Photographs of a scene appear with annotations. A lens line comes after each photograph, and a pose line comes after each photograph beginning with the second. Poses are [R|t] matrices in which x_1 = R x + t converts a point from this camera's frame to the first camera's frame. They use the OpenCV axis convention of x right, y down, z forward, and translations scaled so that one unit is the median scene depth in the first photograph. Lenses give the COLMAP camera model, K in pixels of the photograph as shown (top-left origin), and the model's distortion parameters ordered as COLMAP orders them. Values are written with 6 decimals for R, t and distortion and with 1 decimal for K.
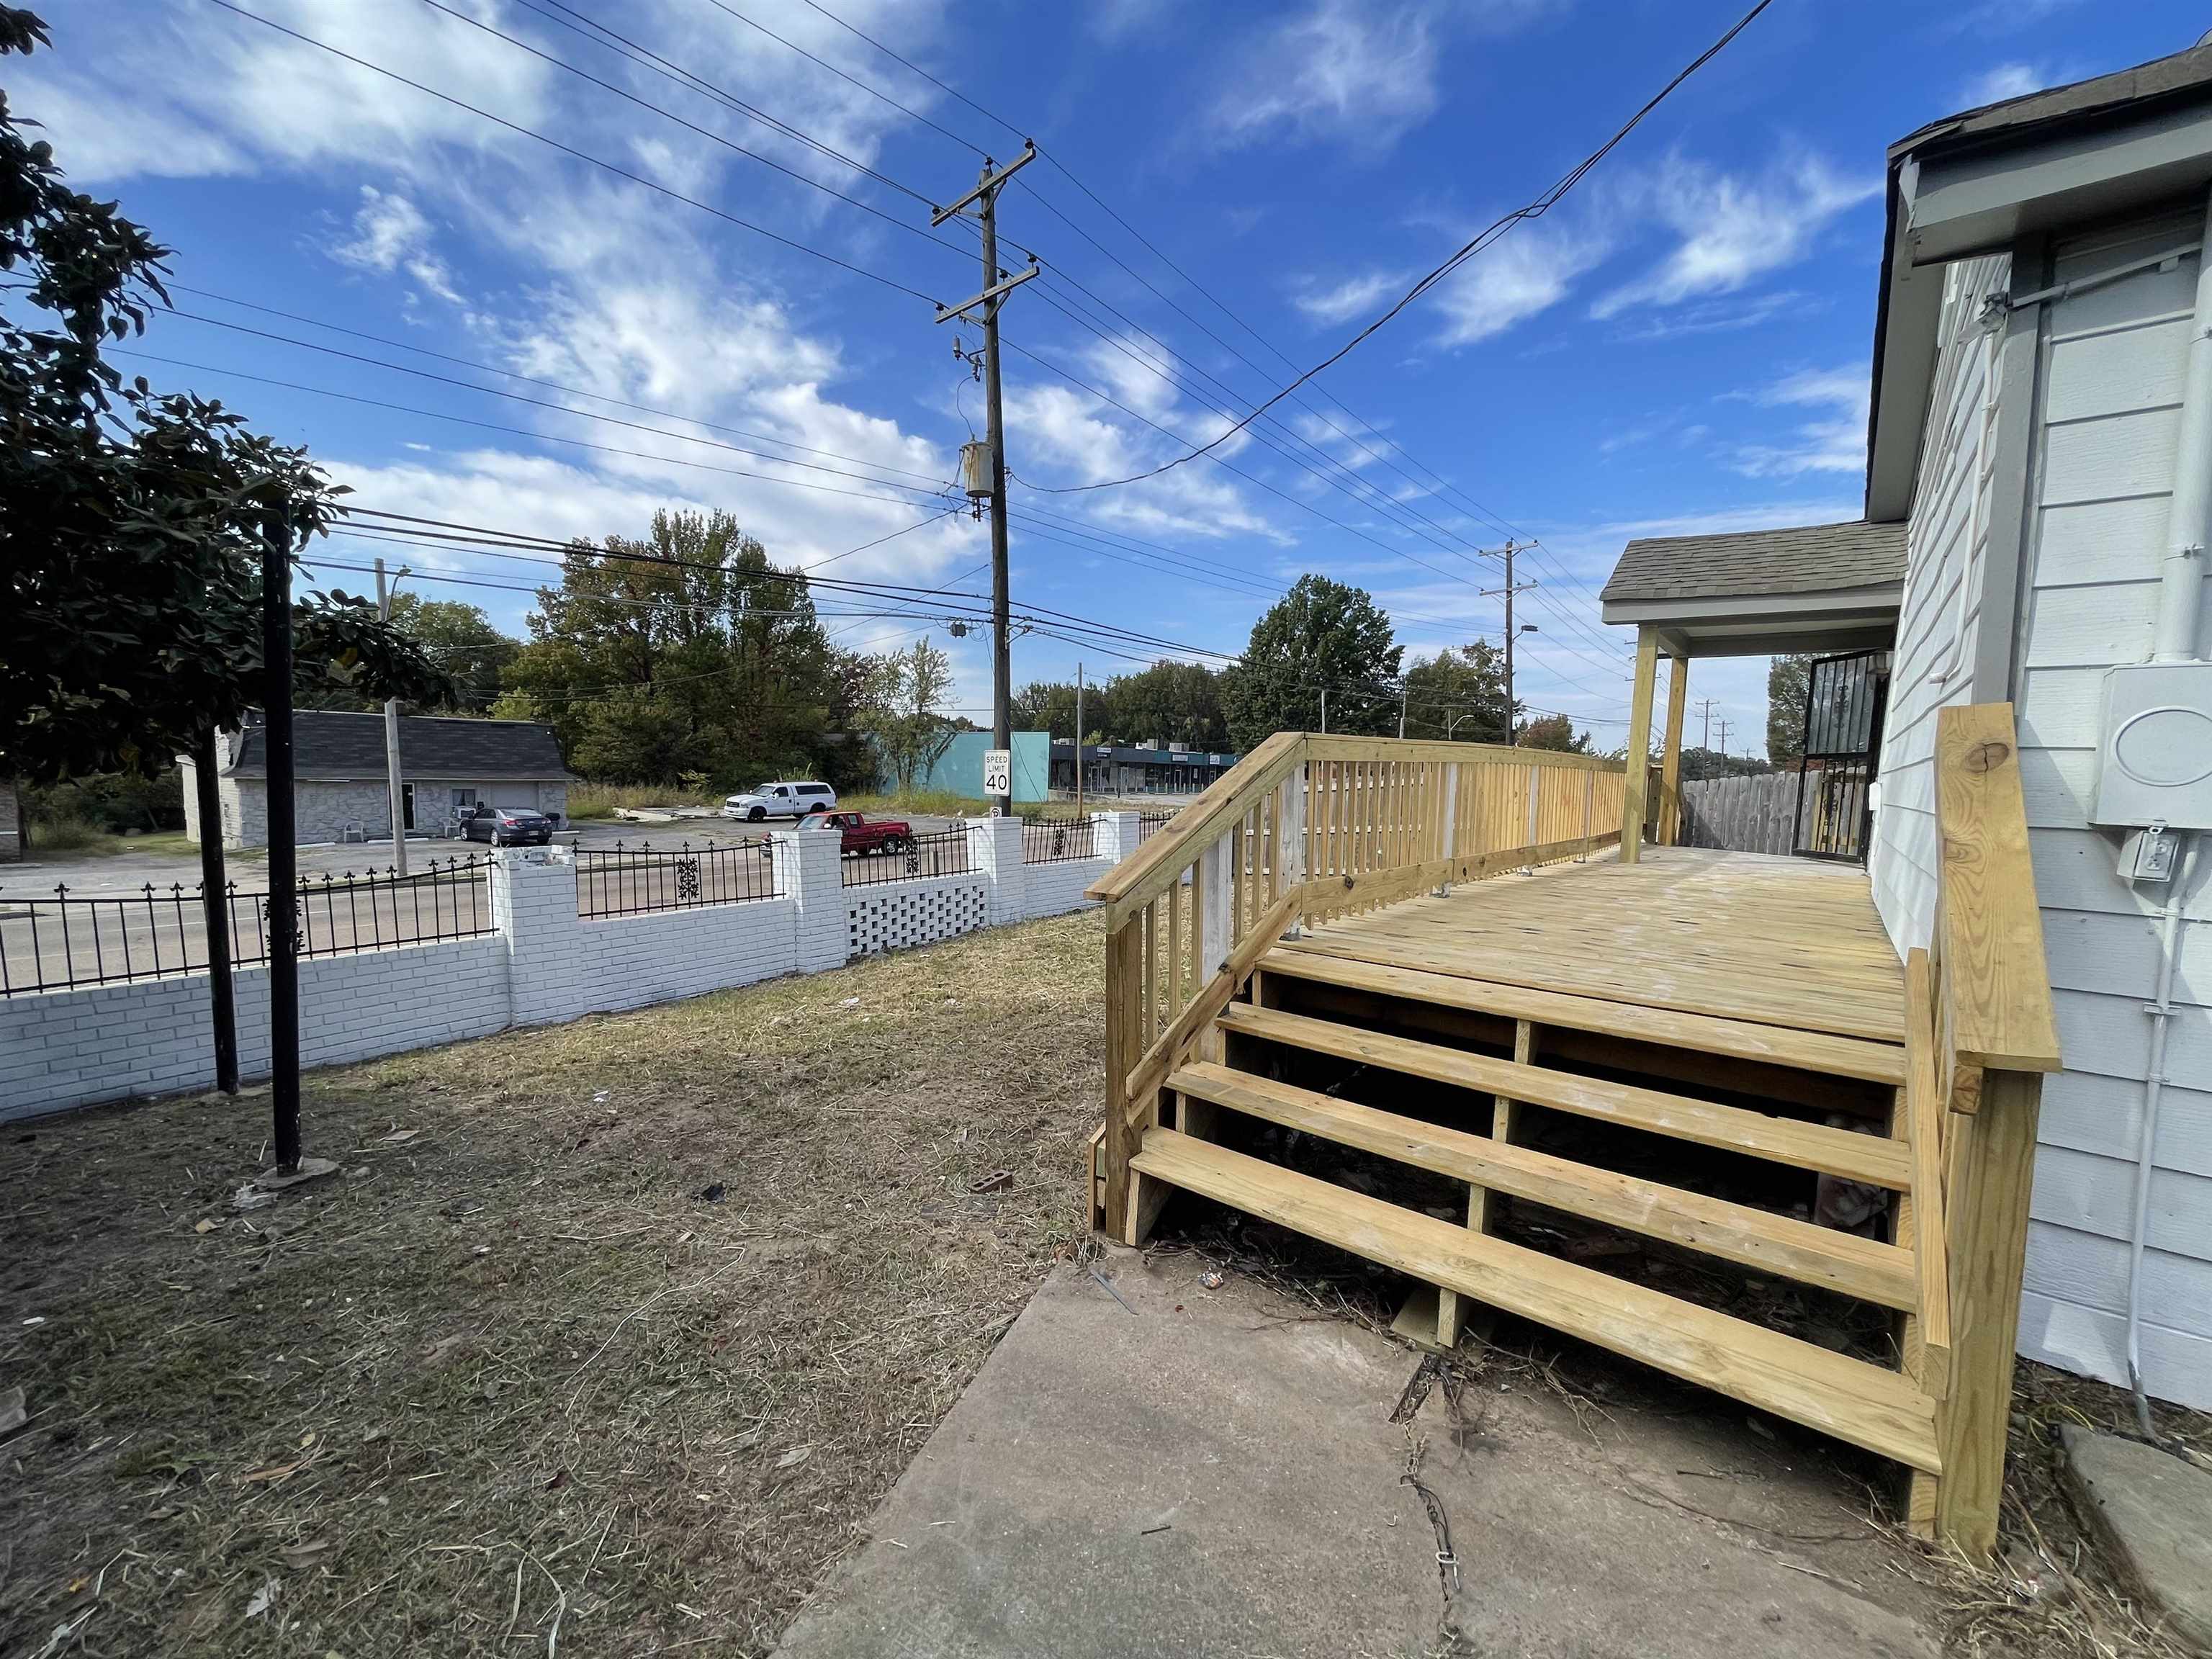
lens RADIAL K [[887.5, 0, 1102.1], [0, 887.5, 838.3], [0, 0, 1]] dist [-0.003517, 0.000022]
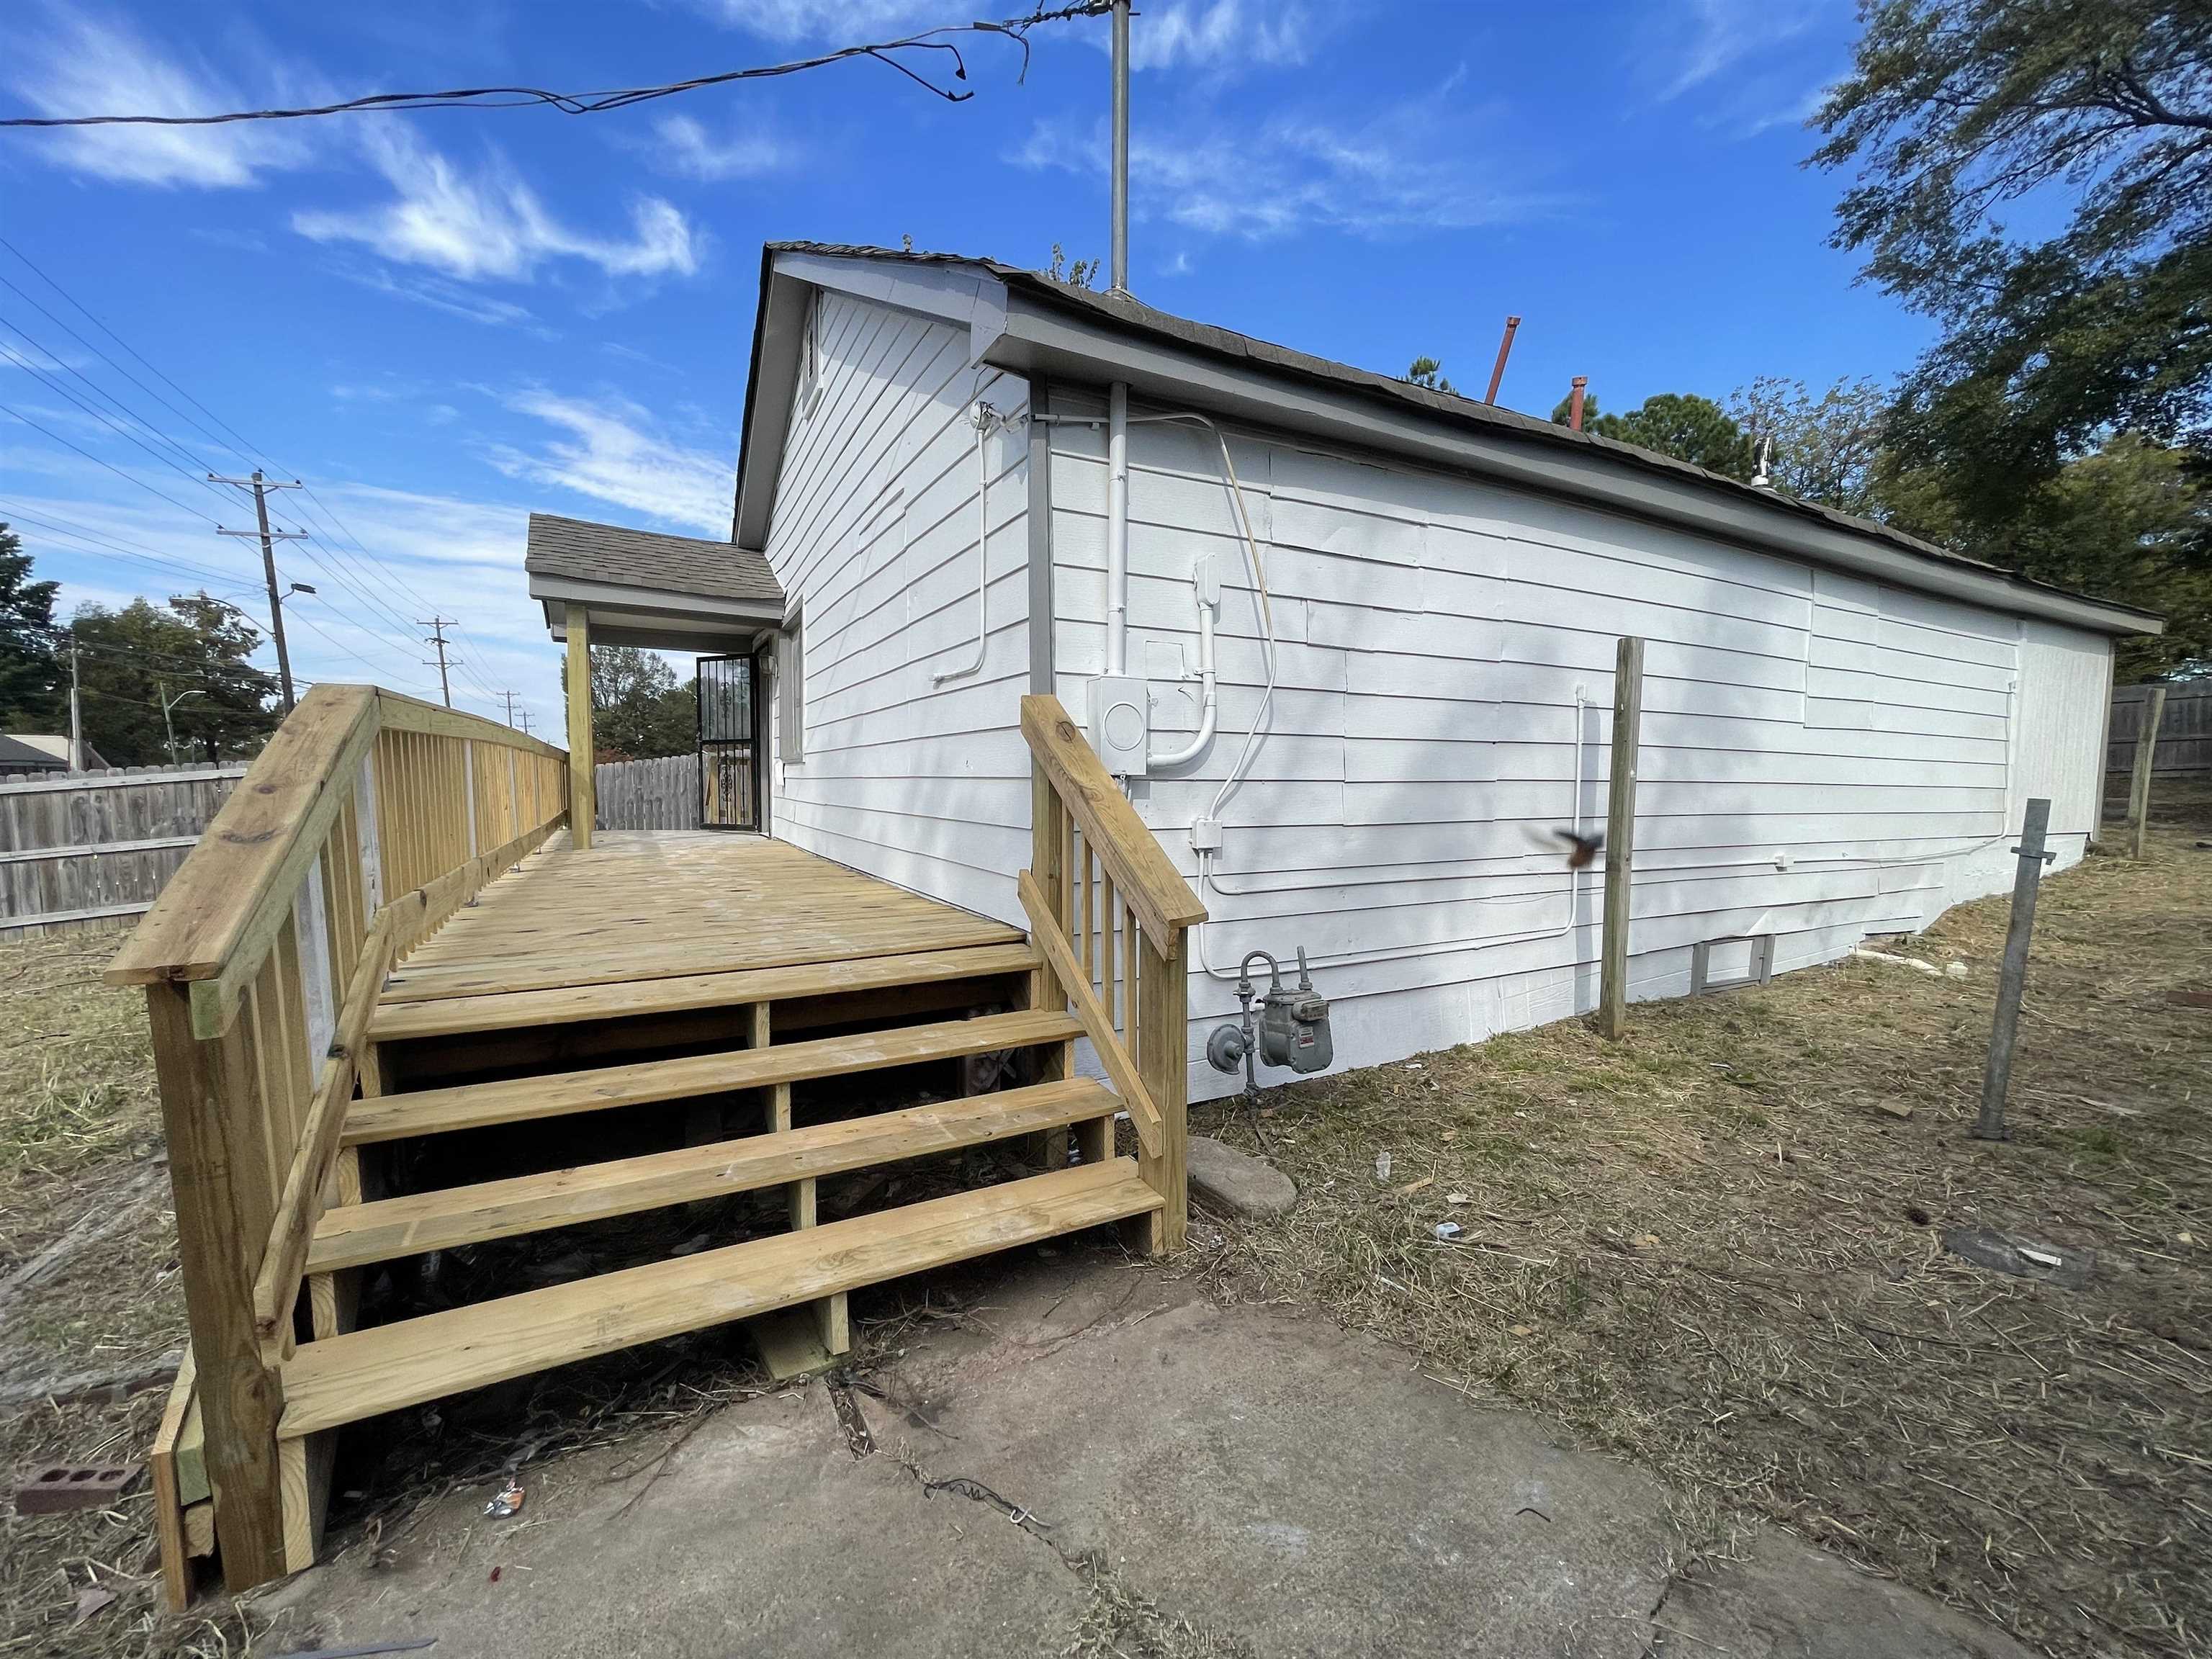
lens RADIAL K [[887.5, 0, 1109.8], [0, 887.5, 836.2], [0, 0, 1]] dist [-0.003517, 0.000022]
pose [[0.382082, -0.087719, 0.919956, -0.280133], [0.079373, 0.994921, 0.061901, -0.001782], [-0.920713, 0.049368, 0.387104, 0.318514]]
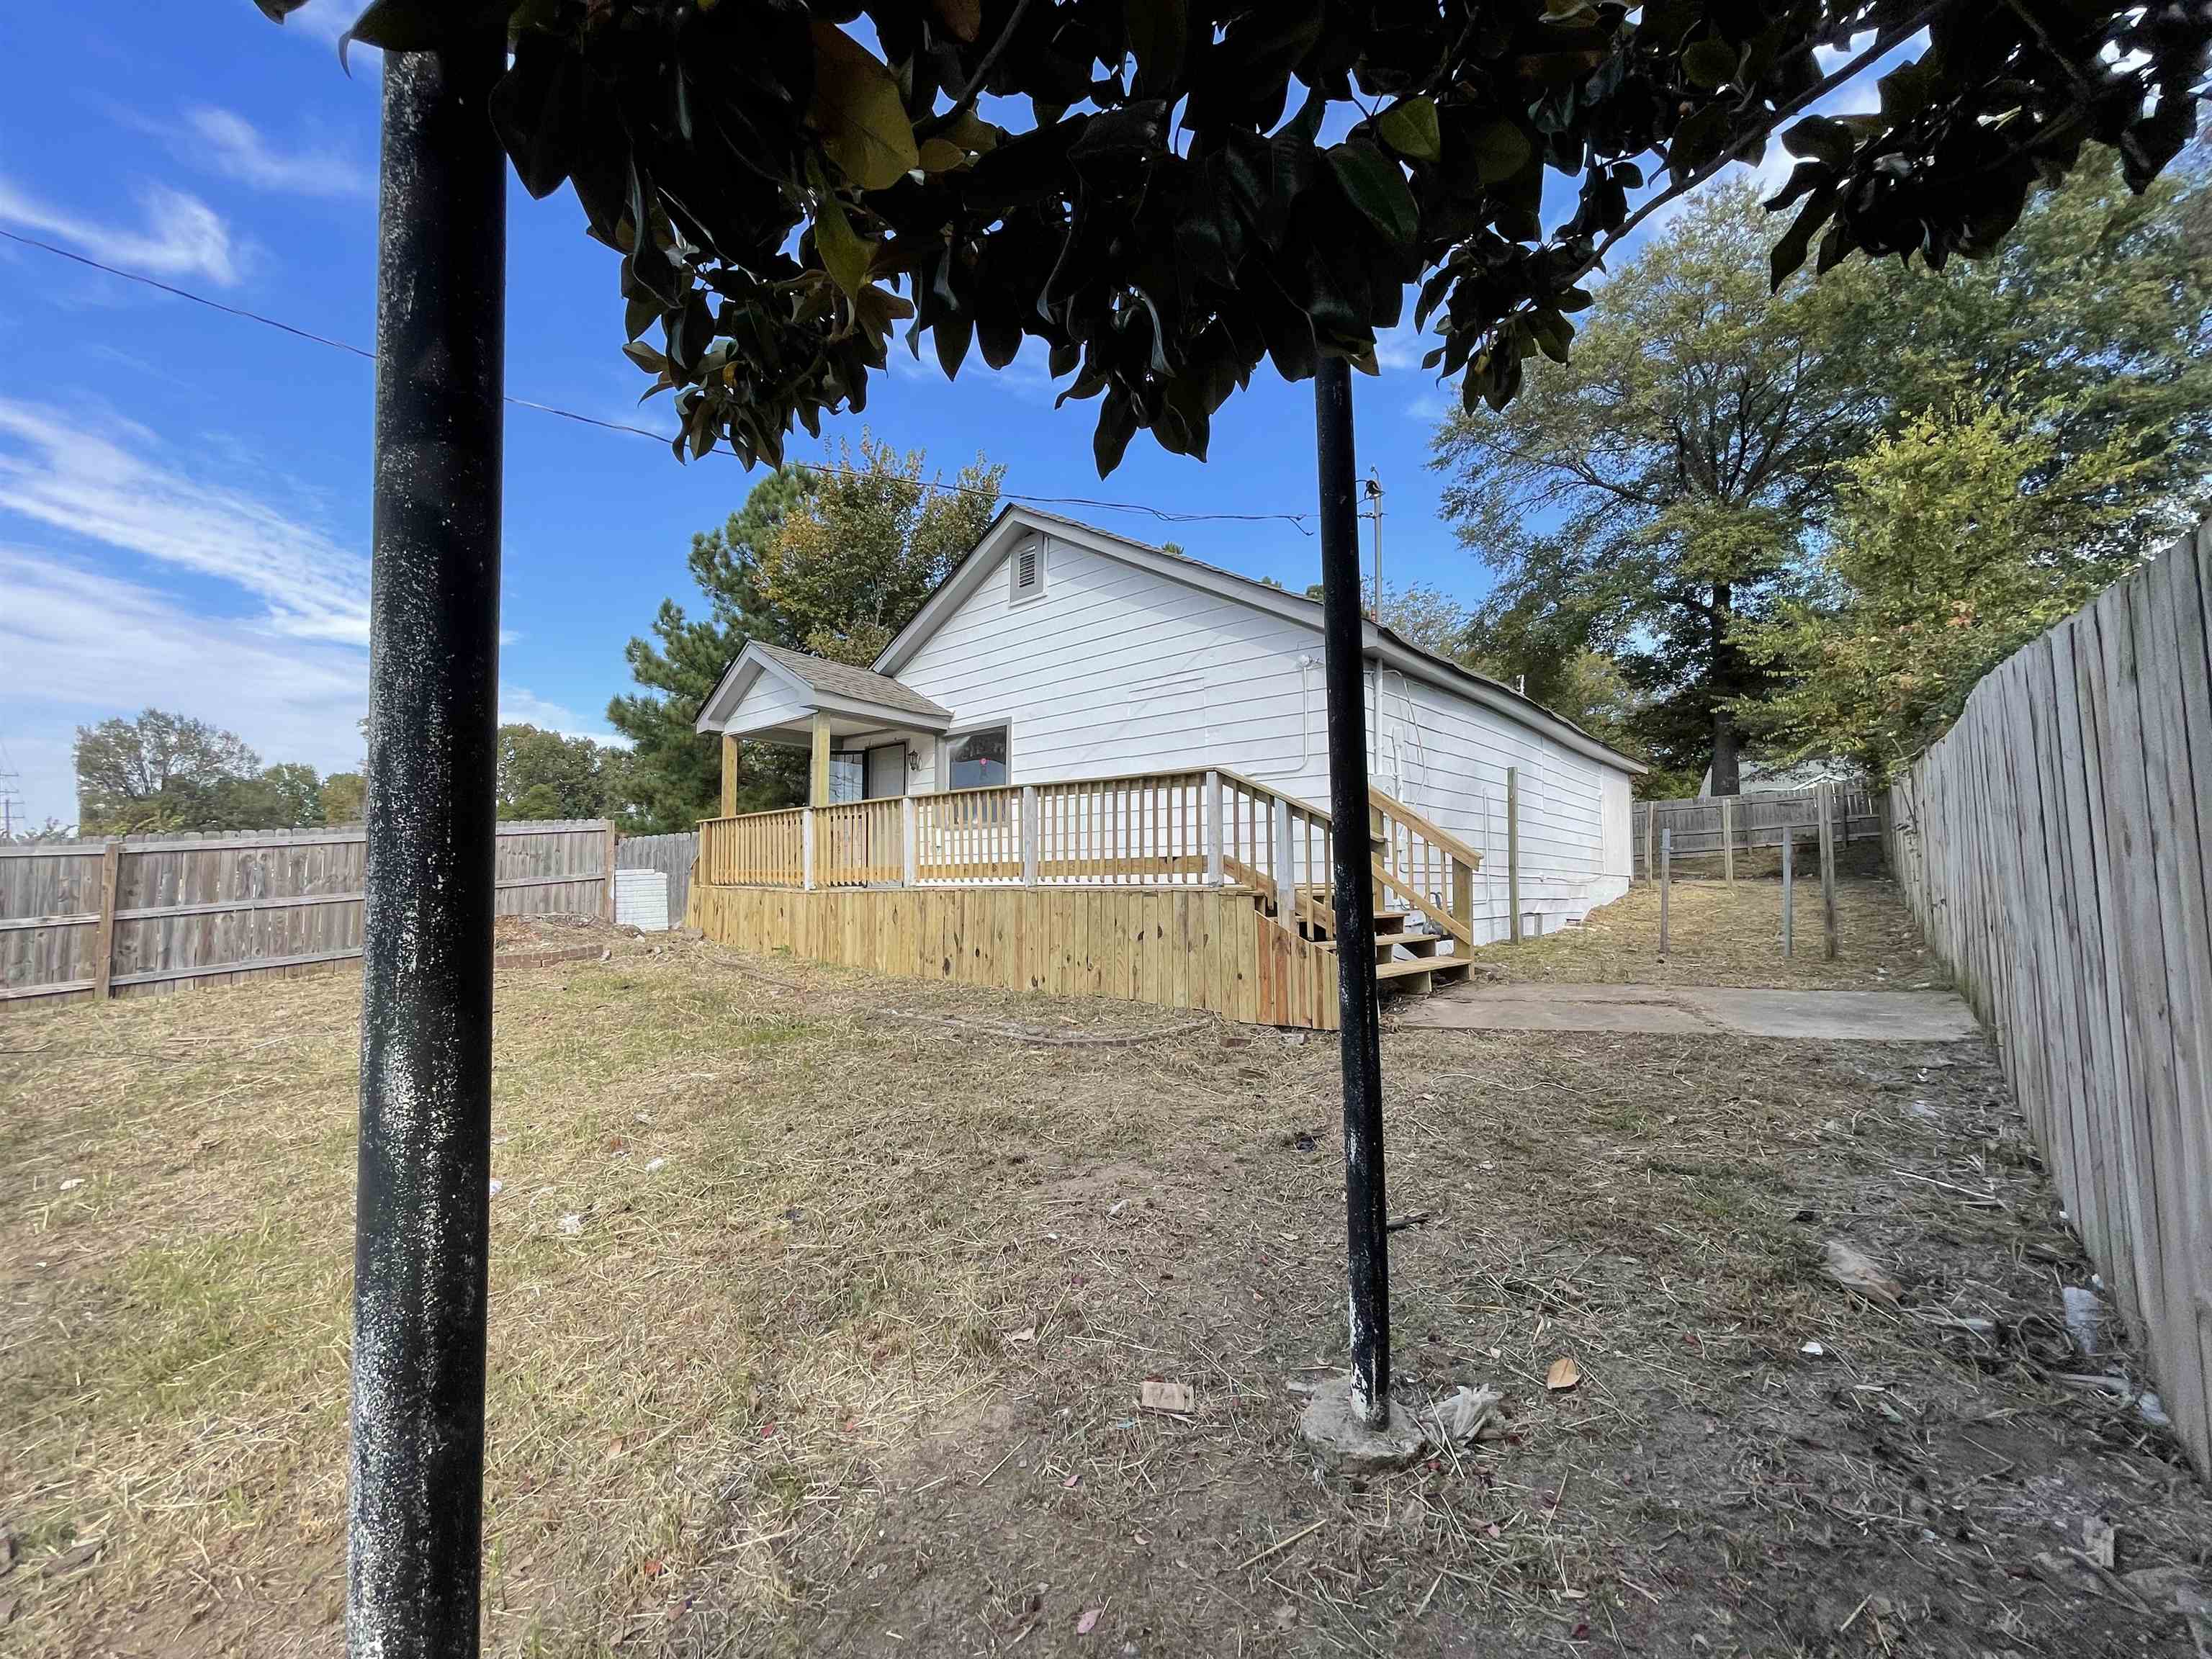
lens RADIAL K [[887.5, 0, 1099.7], [0, 887.5, 835.9], [0, 0, 1]] dist [-0.003517, 0.000022]
pose [[0.035686, 0.025663, 0.999033, -2.086399], [0.083163, 0.996127, -0.028559, 0.057496], [-0.995897, 0.084102, 0.033413, 1.615175]]
